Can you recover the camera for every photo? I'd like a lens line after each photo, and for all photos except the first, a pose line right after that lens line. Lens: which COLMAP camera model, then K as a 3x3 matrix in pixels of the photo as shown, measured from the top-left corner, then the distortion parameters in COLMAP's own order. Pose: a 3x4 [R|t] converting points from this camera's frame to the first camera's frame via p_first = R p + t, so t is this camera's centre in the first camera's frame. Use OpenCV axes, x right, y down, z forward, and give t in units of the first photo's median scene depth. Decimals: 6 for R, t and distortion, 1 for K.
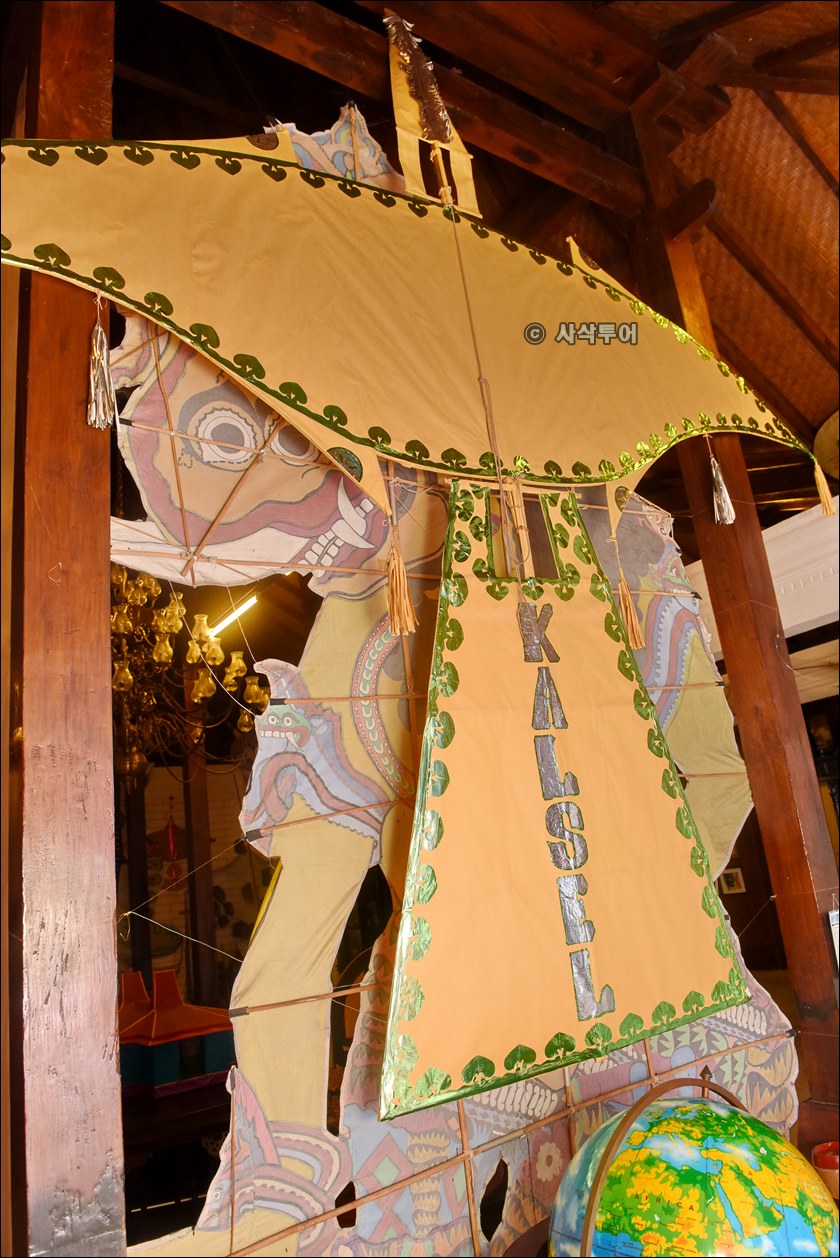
lens RADIAL K [[857.4, 0, 420.0], [0, 857.4, 629.0], [0, 0, 1]] dist [-0.051747, -0.001380]
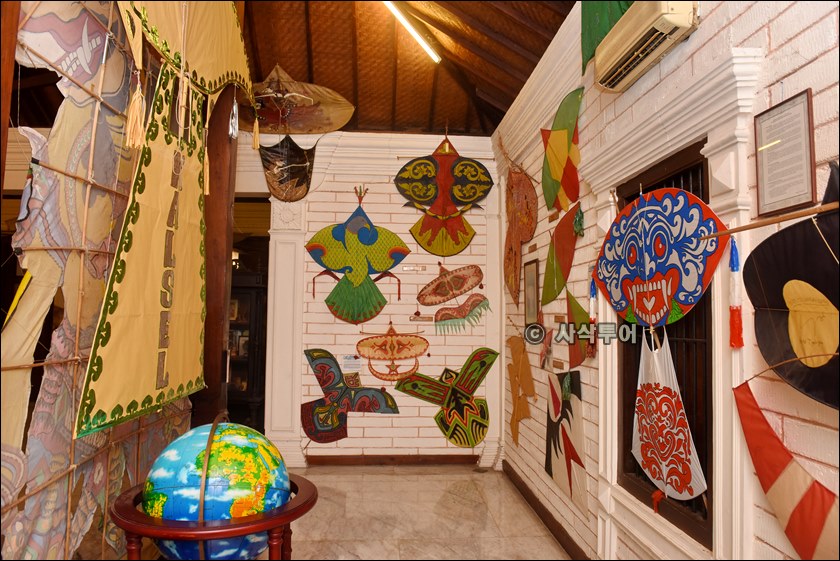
lens RADIAL K [[572.5, 0, 420.0], [0, 572.5, 280.5], [0, 0, 1]] dist [-0.051747, -0.001380]
pose [[0.492246, 0.177678, 0.852129, -0.668292], [-0.306152, 0.951738, -0.021594, 0.109409], [-0.814840, -0.250251, 0.522886, -0.027096]]
